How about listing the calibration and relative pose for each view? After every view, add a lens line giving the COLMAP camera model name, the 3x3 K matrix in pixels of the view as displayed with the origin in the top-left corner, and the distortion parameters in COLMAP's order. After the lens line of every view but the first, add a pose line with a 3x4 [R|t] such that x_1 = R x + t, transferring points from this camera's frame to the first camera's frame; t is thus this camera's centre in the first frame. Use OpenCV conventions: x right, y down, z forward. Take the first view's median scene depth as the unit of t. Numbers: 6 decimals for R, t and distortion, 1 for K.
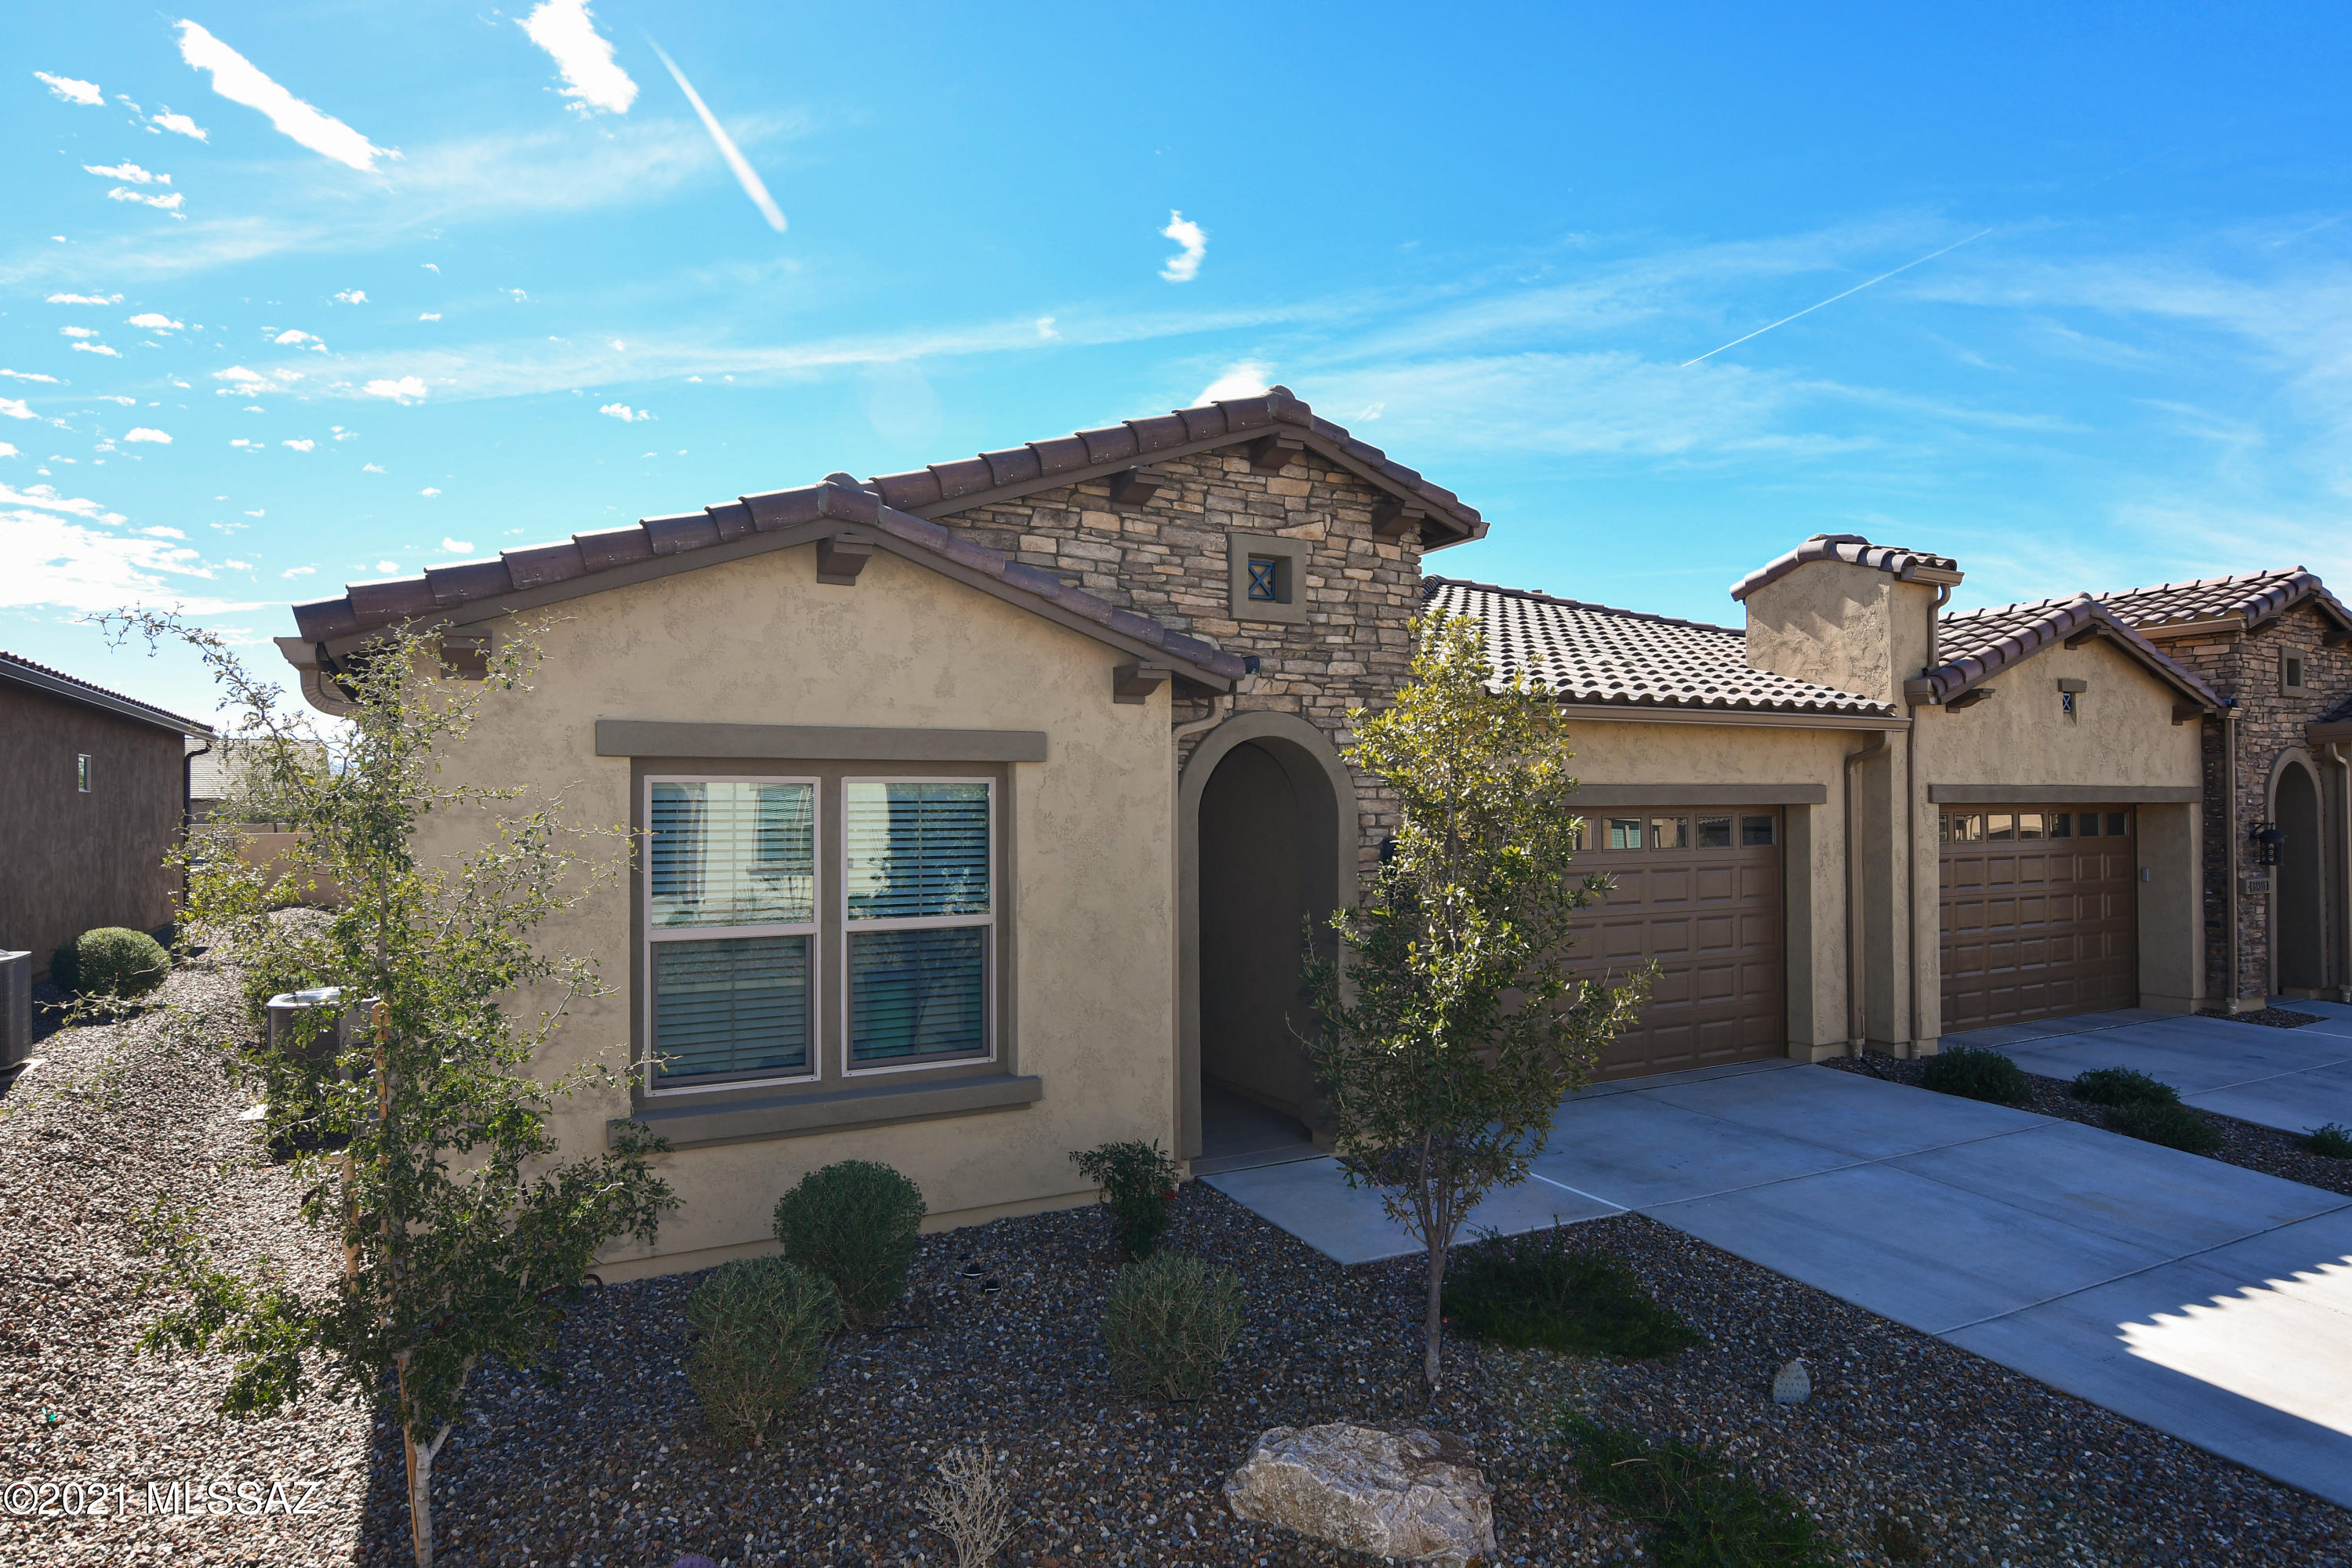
lens RADIAL K [[1303.7, 0, 1174.5], [0, 1303.7, 793.2], [0, 0, 1]] dist [0.001266, -0.016852]
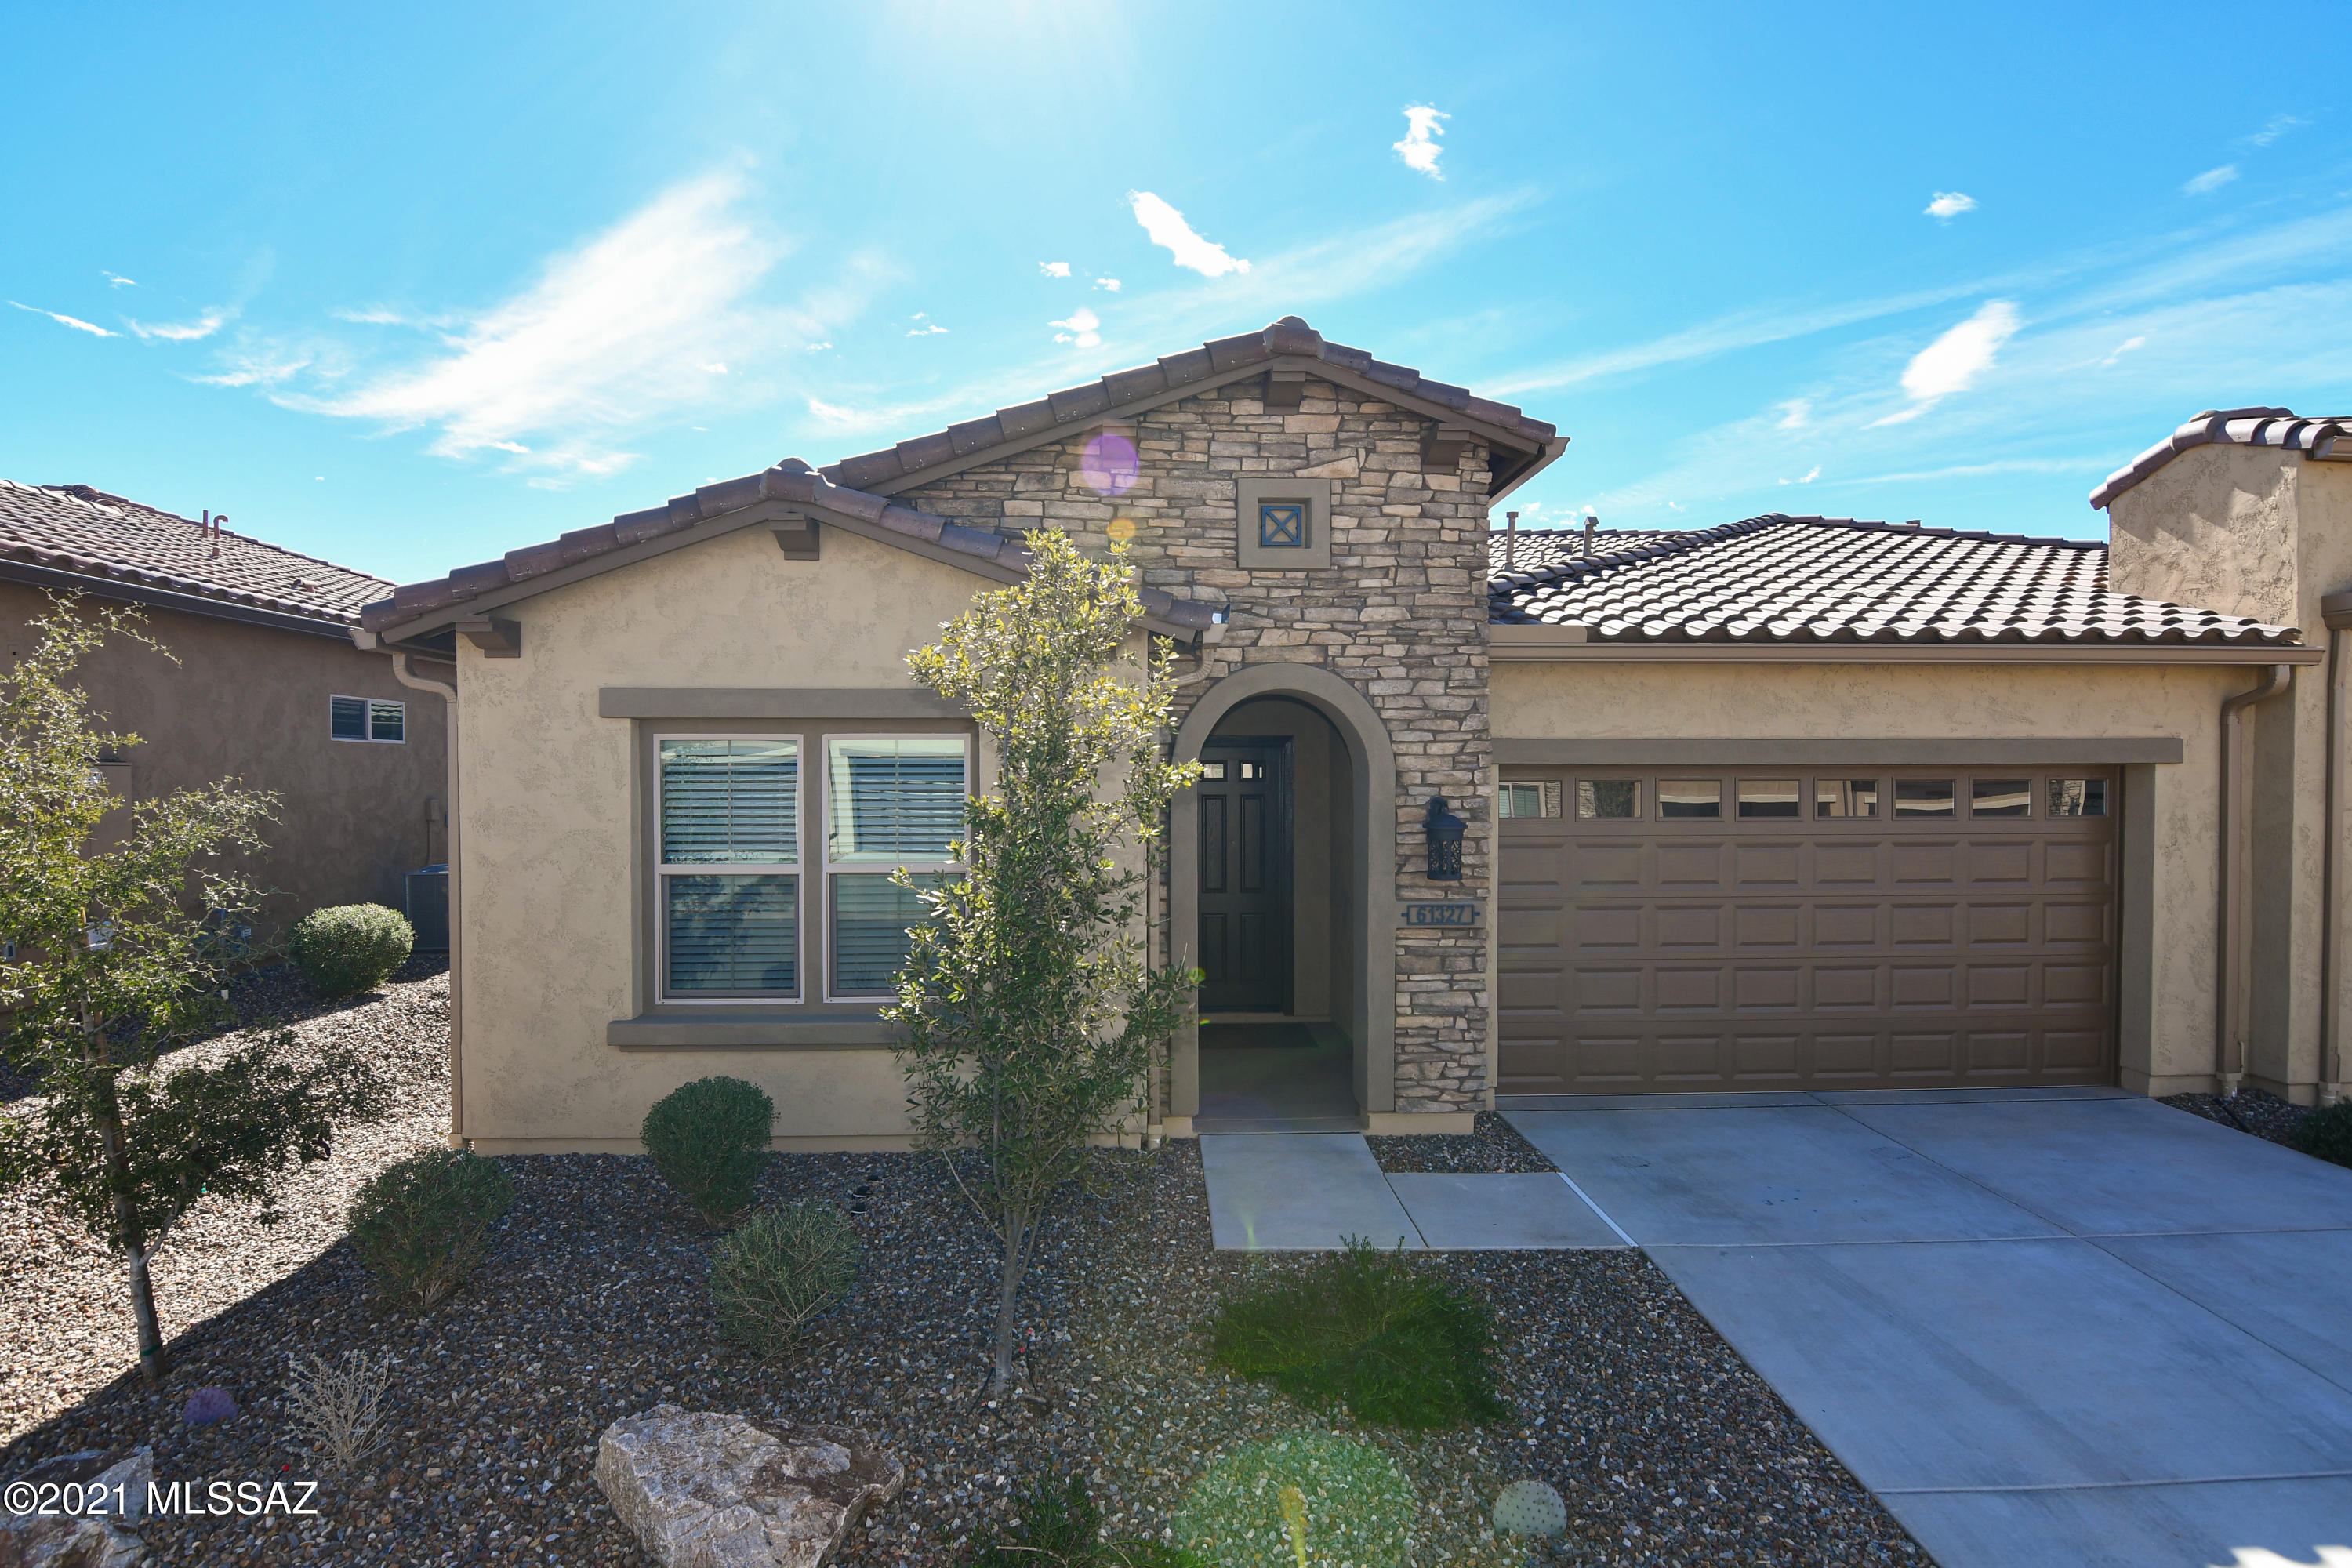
lens RADIAL K [[1155.6, 0, 1169.3], [0, 1155.6, 797.3], [0, 0, 1]] dist [-0.002363, -0.012648]
pose [[0.902289, 0.011391, -0.430981, 0.355061], [0.001529, 0.999560, 0.029621, 0.010205], [0.431129, -0.027386, 0.901875, 0.193102]]
